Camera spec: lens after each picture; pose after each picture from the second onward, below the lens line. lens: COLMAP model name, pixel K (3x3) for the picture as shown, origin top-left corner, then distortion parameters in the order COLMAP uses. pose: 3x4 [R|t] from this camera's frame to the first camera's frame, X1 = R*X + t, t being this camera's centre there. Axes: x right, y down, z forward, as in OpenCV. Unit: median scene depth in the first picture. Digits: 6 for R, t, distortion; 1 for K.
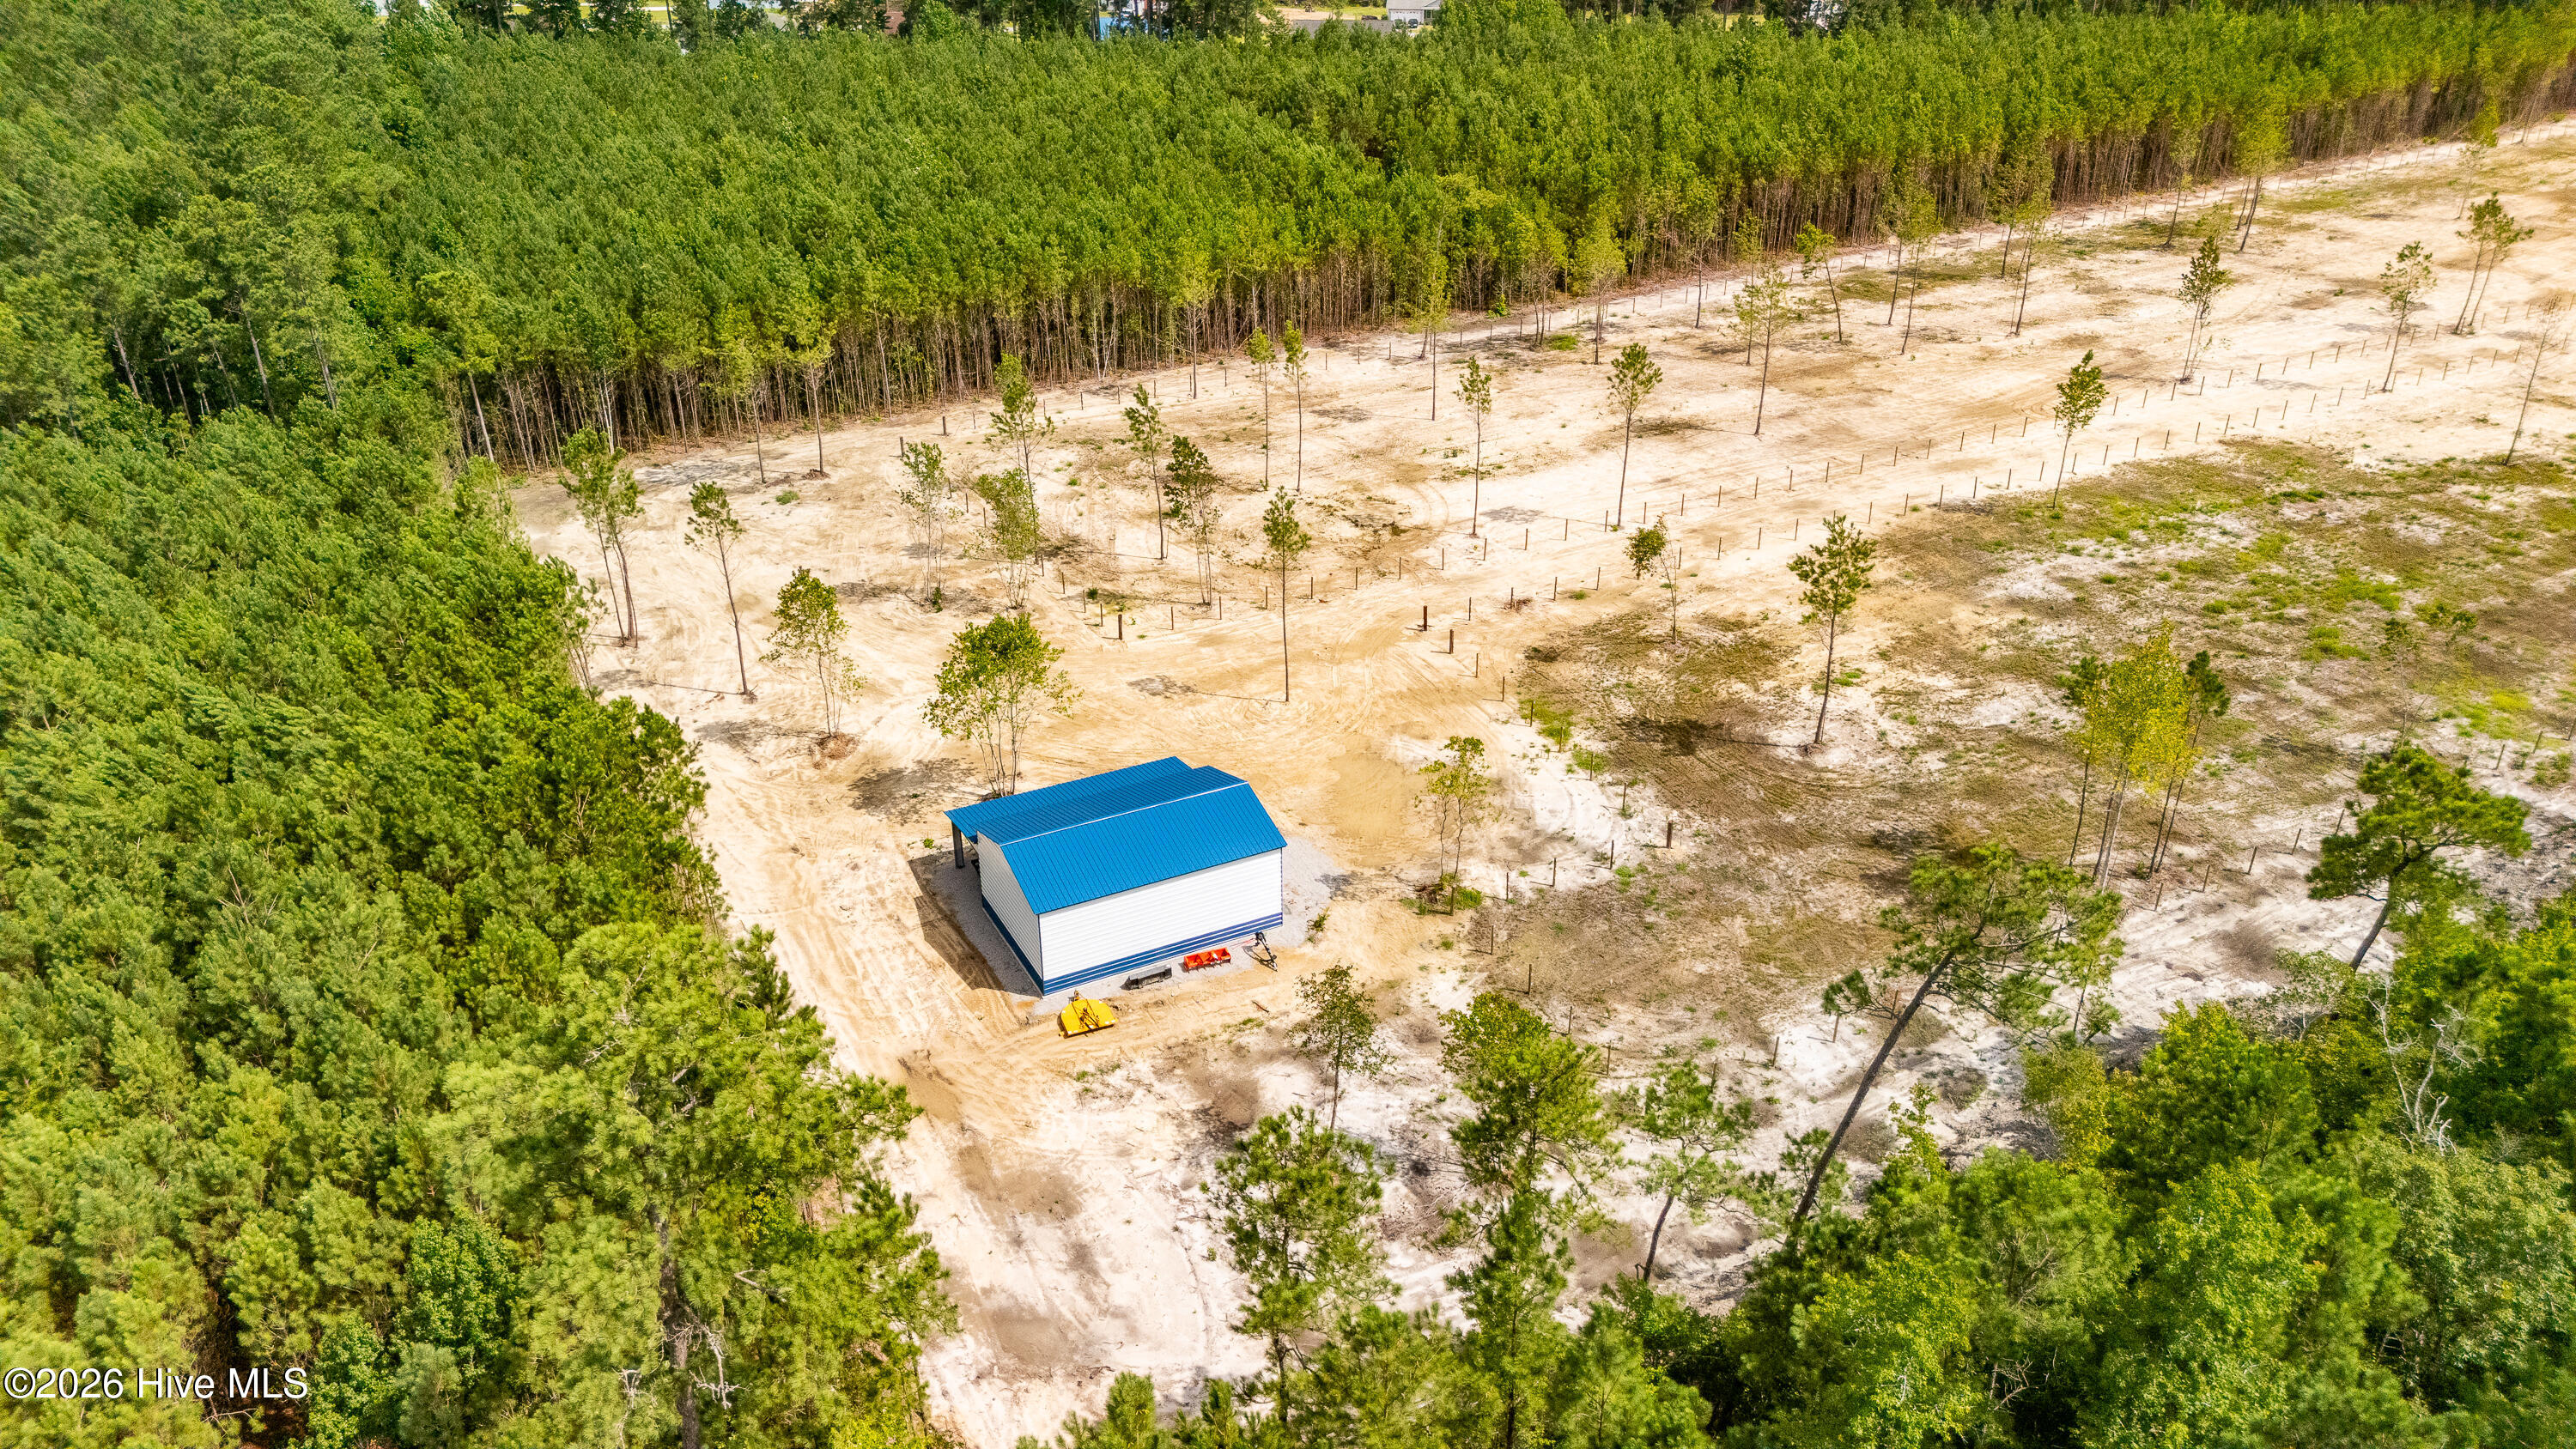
lens RADIAL K [[1894.3, 0, 1278.3], [0, 1894.3, 736.1], [0, 0, 1]] dist [0.068931, -0.066550]
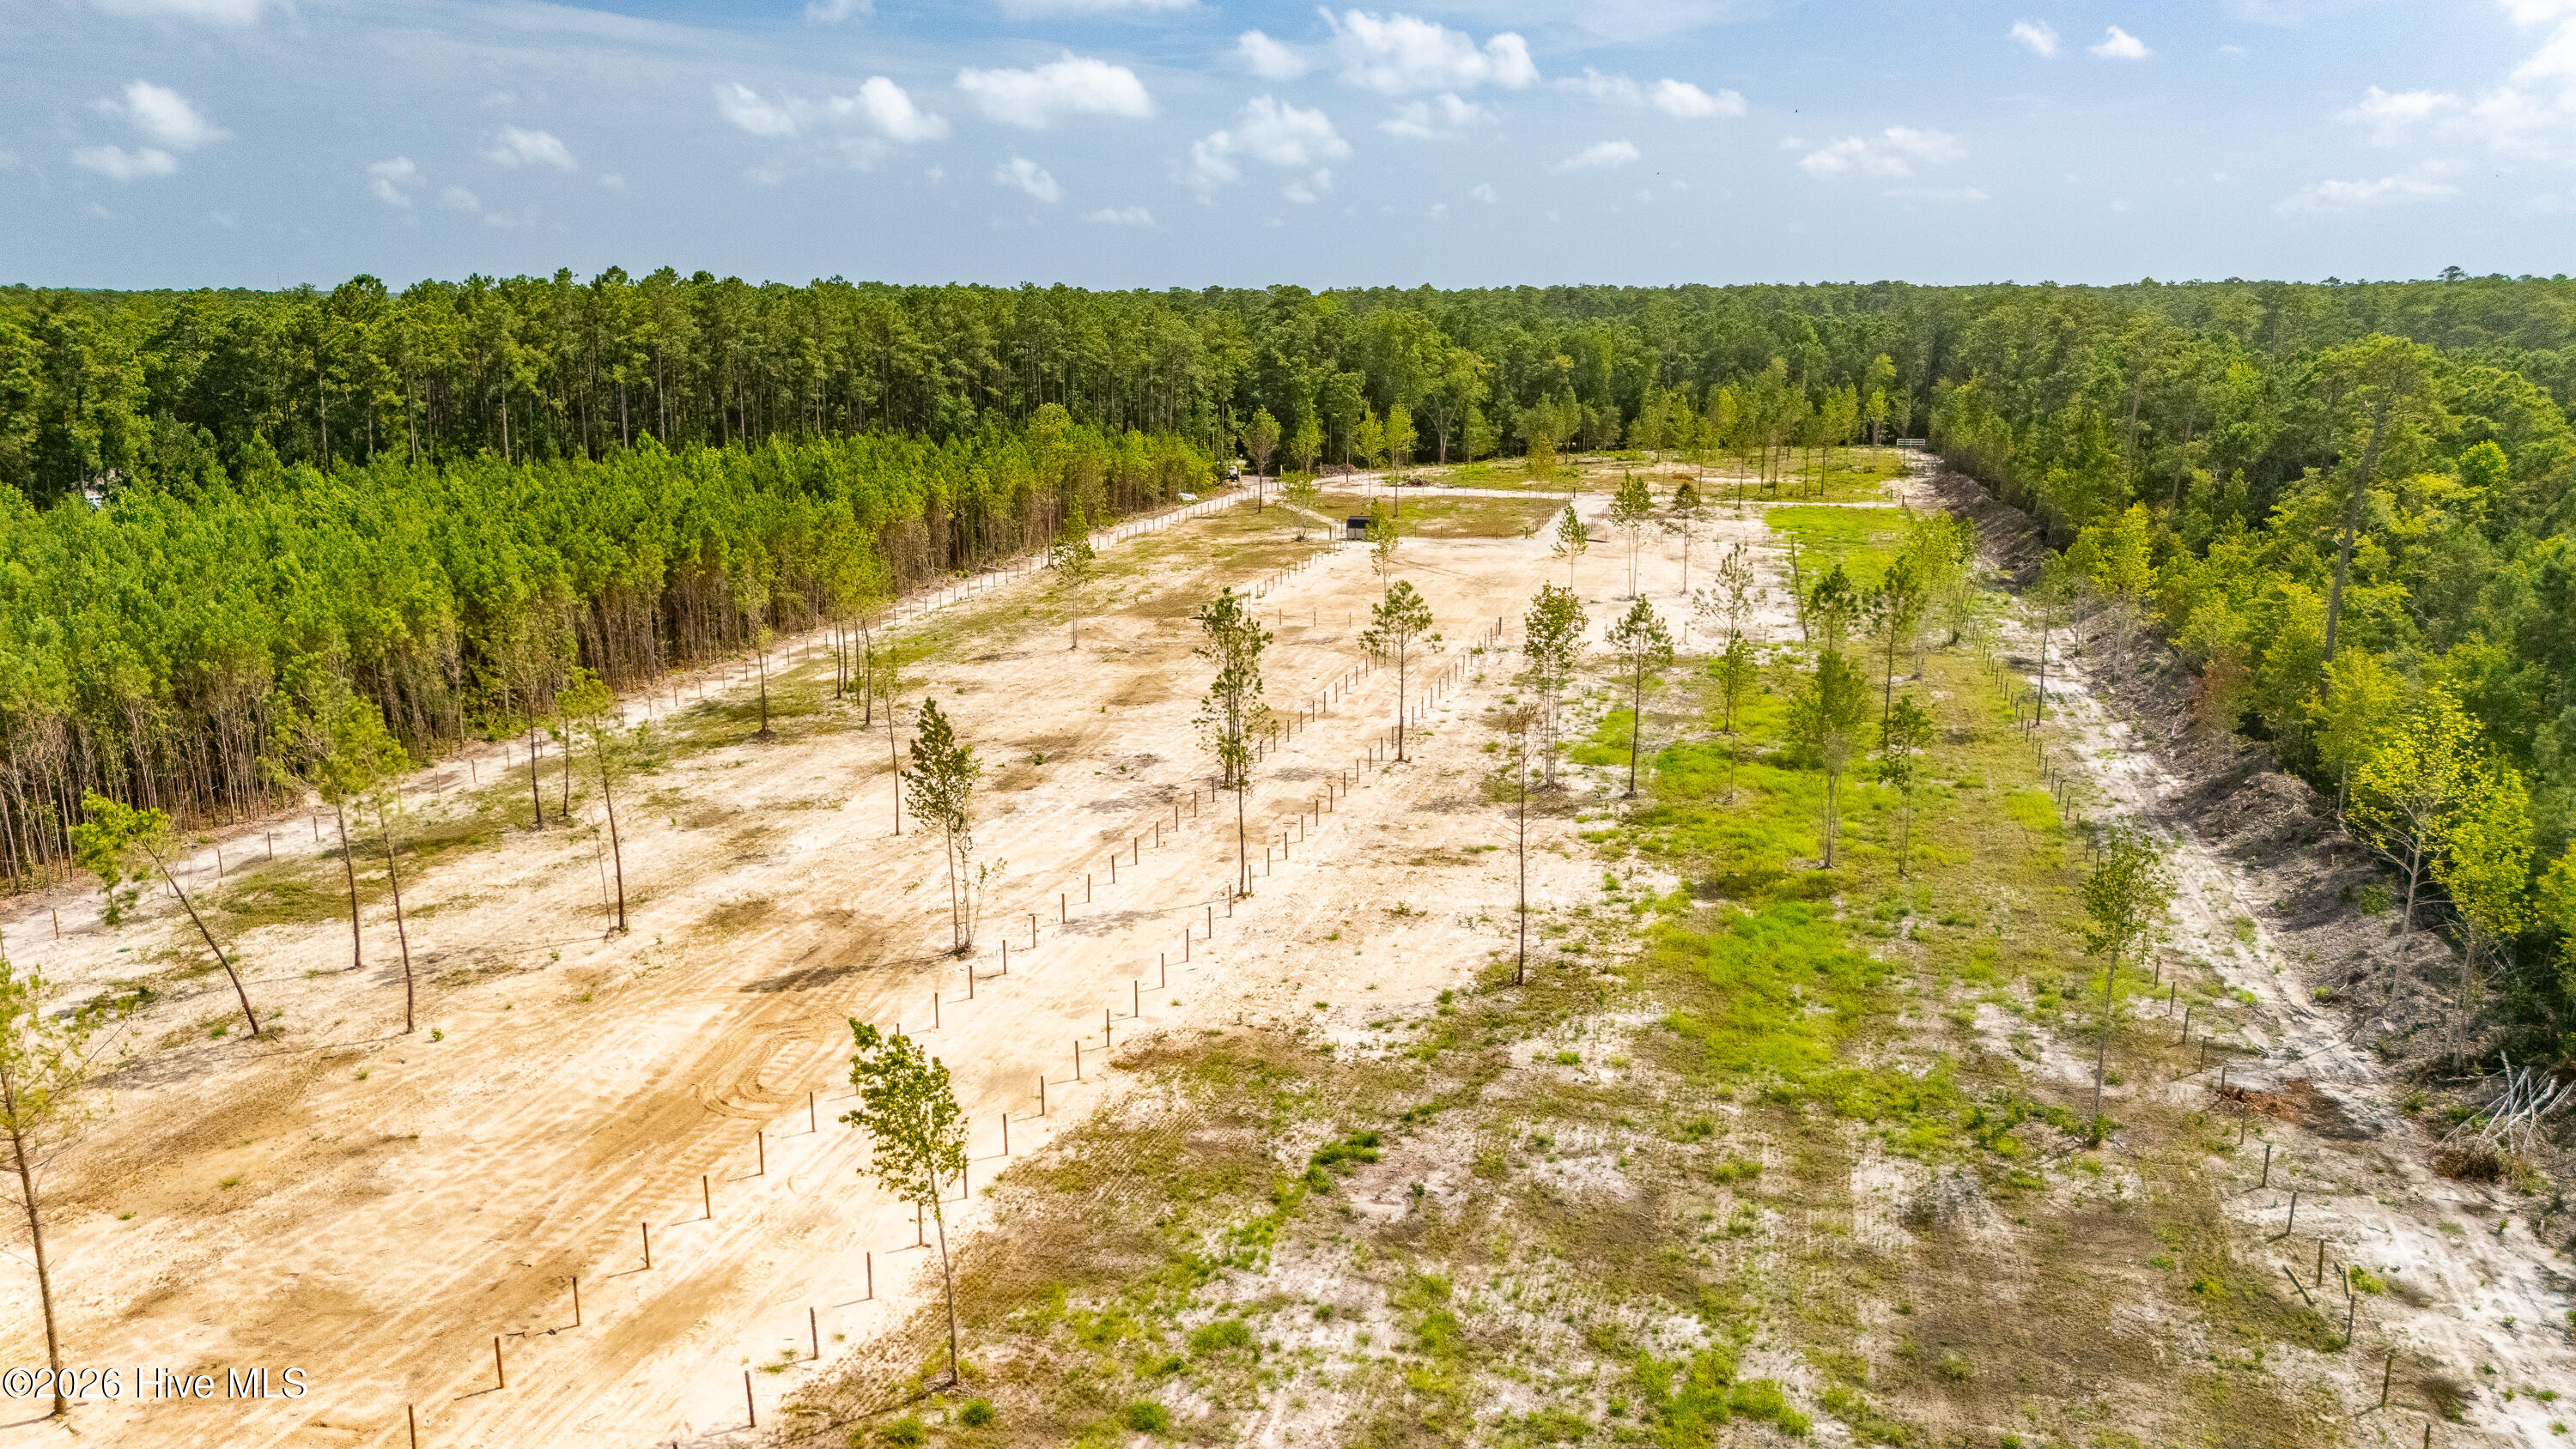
lens RADIAL K [[1894.3, 0, 1292.7], [0, 1894.3, 716.7], [0, 0, 1]] dist [0.068931, -0.066550]
pose [[0.696811, -0.148478, 0.701719, 0.210919], [0.331312, 0.934342, -0.131296, -0.182115], [-0.636150, 0.323976, 0.700252, 0.674330]]
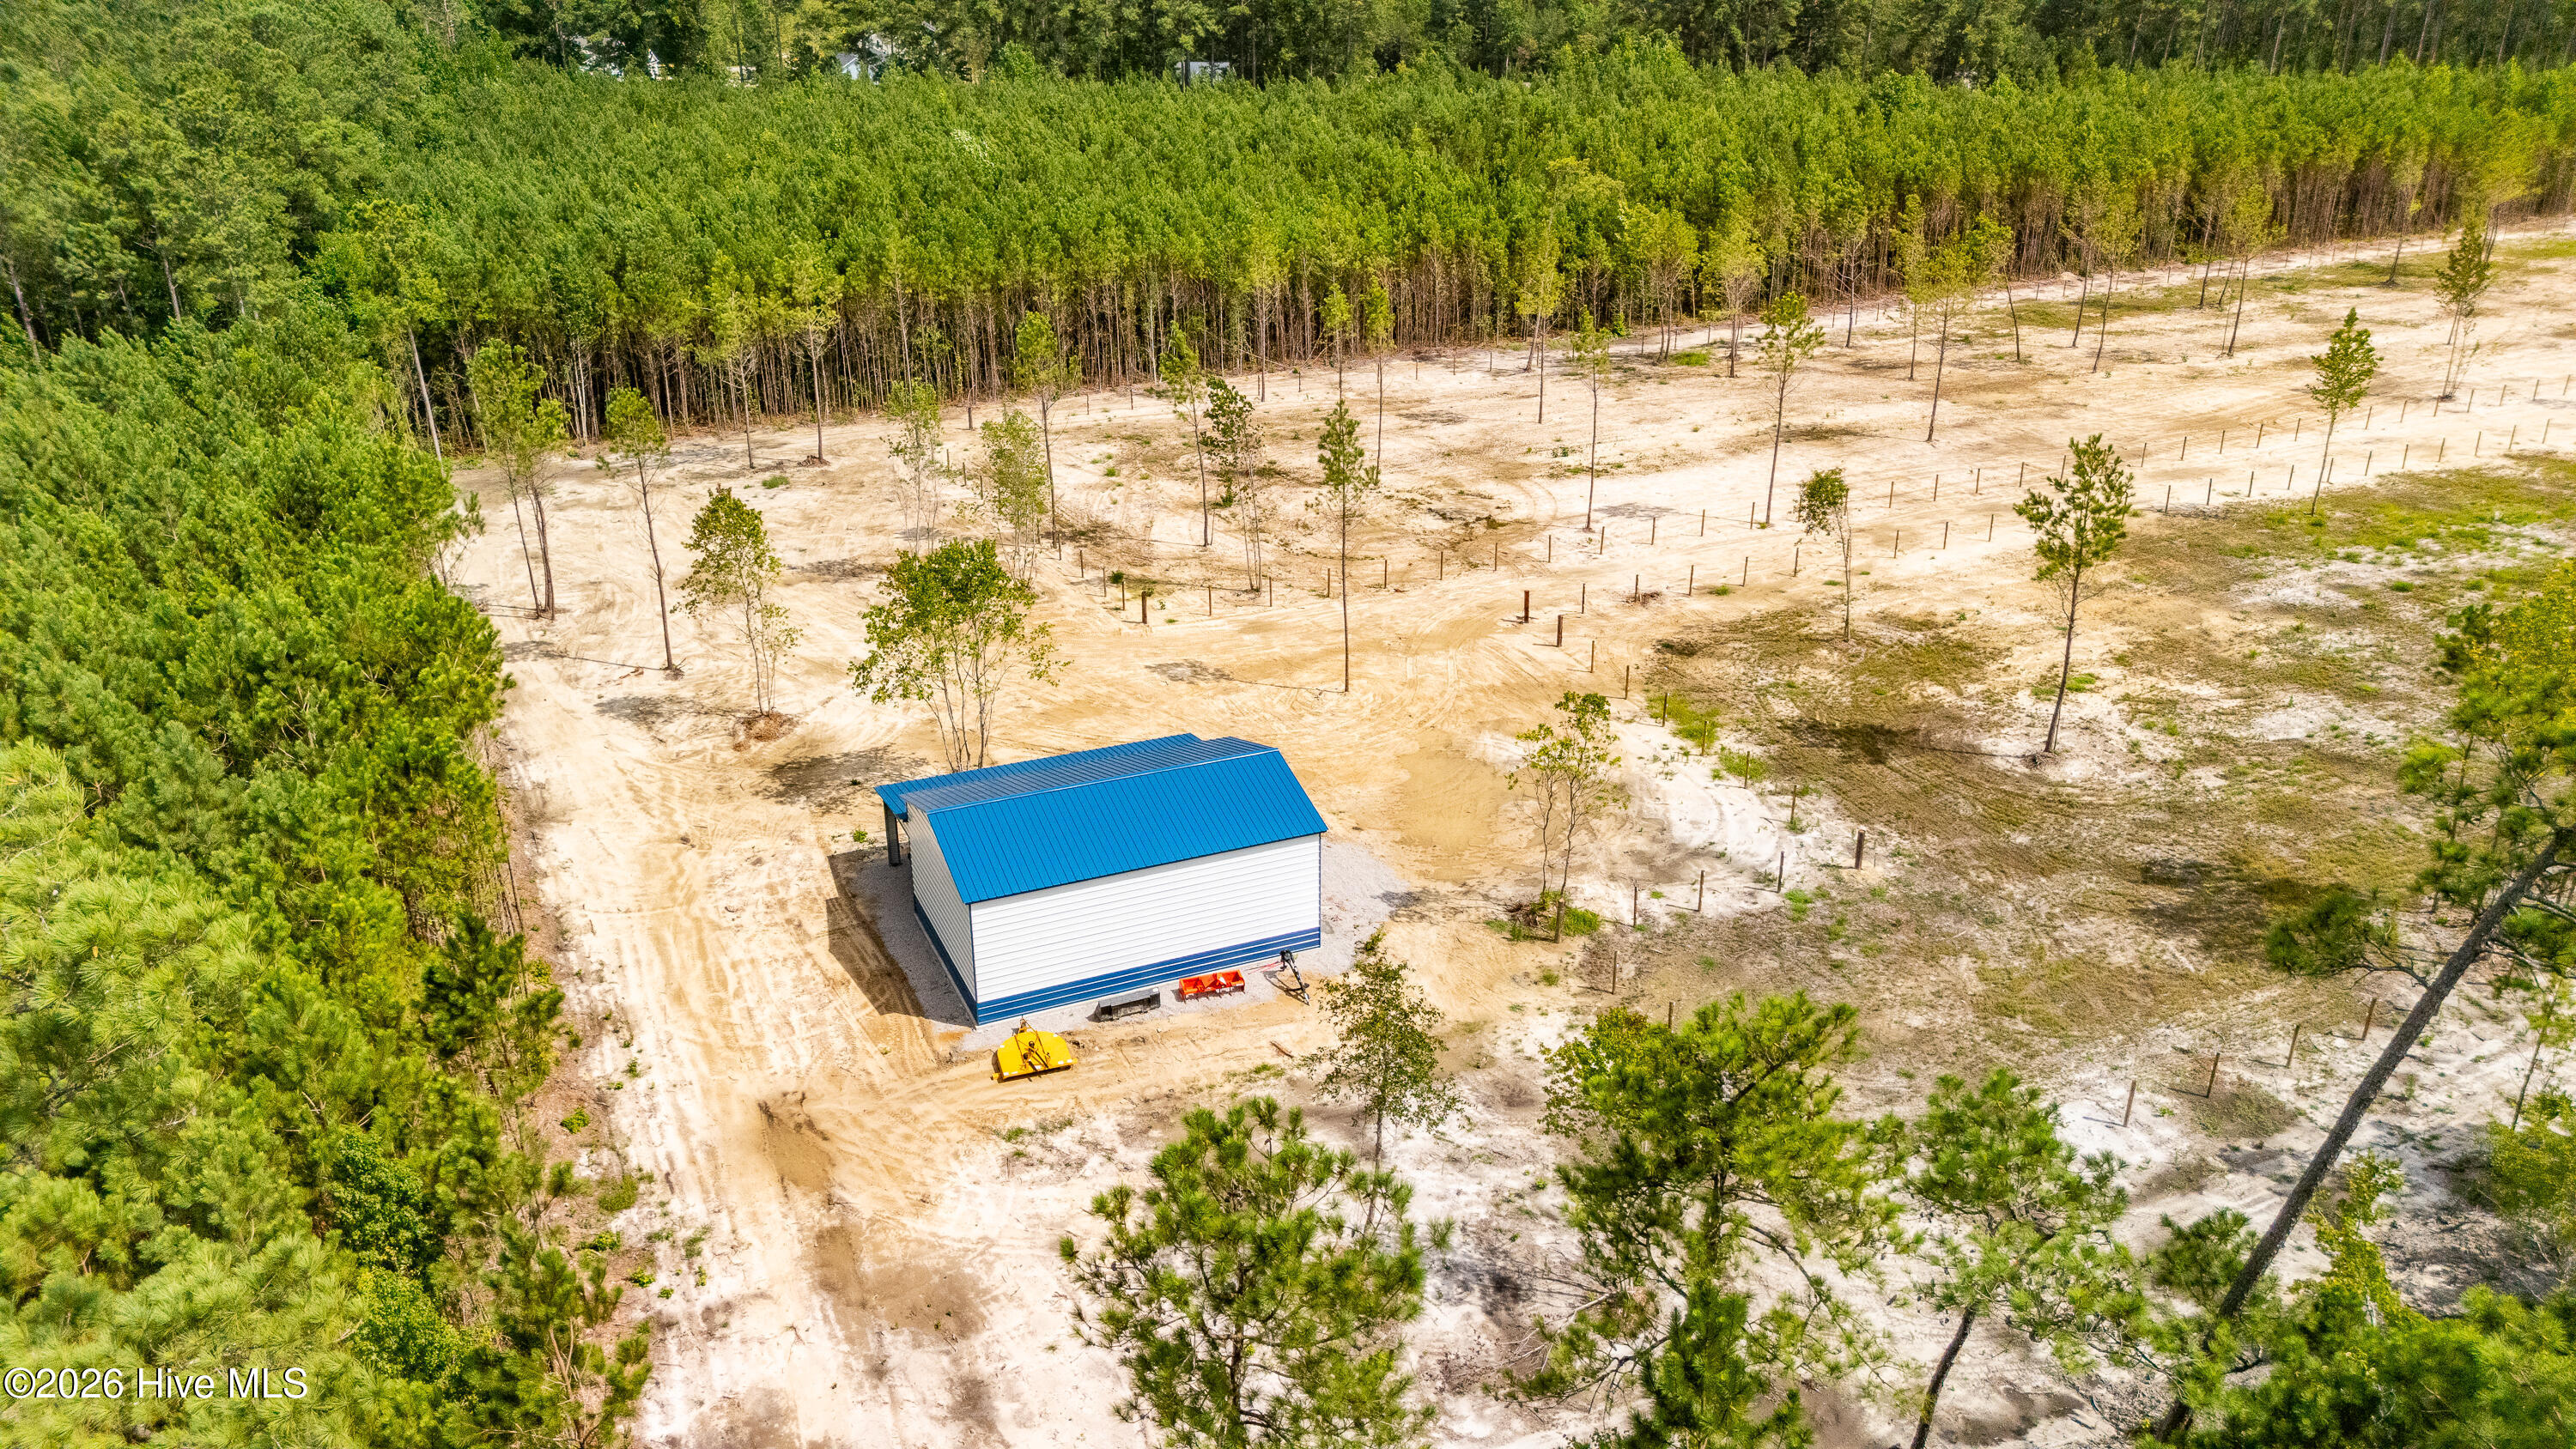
lens RADIAL K [[1894.3, 0, 1279.9], [0, 1894.3, 739.5], [0, 0, 1]] dist [0.068931, -0.066550]
pose [[0.998373, 0.024234, -0.051613, 0.015143], [-0.028267, 0.996481, -0.078906, 0.054134], [0.049519, 0.080237, 0.995545, 0.188260]]
